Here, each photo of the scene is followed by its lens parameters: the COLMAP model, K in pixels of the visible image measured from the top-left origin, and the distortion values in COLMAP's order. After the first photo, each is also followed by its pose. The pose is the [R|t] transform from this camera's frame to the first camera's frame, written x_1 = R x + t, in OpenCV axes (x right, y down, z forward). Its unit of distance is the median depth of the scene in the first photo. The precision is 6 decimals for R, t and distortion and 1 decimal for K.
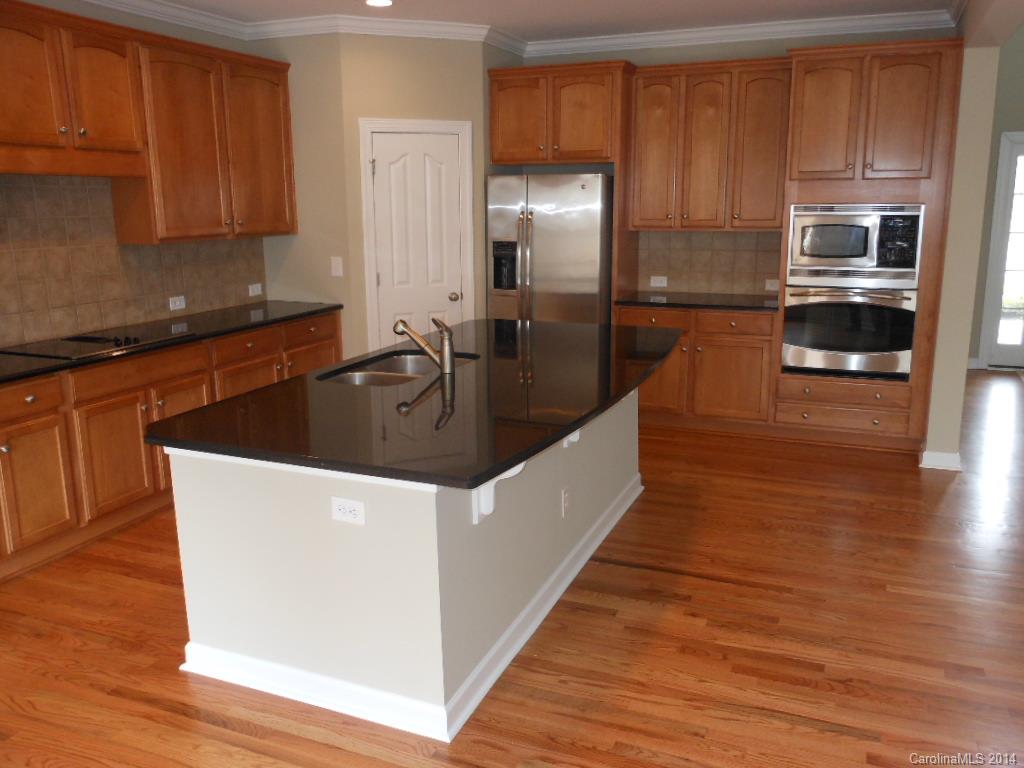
lens RADIAL K [[843.0, 0, 511.8], [0, 843.0, 382.8], [0, 0, 1]] dist [0.008823, 0.010706]
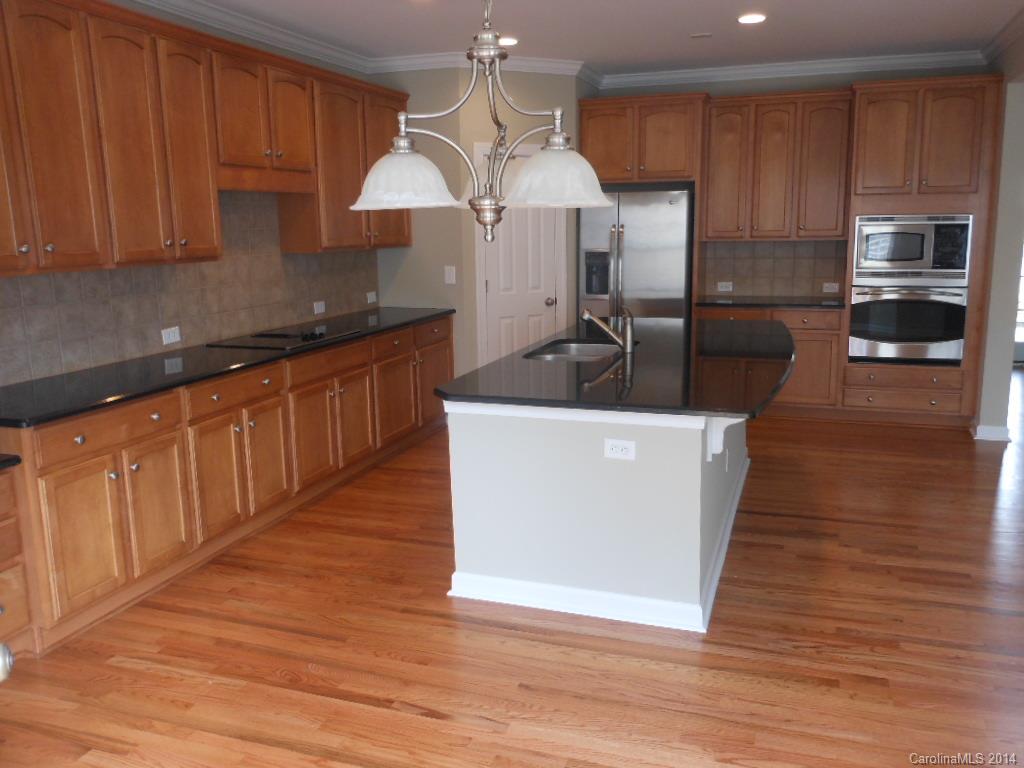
lens RADIAL K [[843.0, 0, 513.4], [0, 843.0, 382.1], [0, 0, 1]] dist [0.008823, 0.010706]
pose [[0.998278, -0.017142, 0.056091, -0.216608], [0.018889, 0.999348, -0.030755, 0.045095], [-0.055528, 0.031761, 0.997952, -0.126810]]
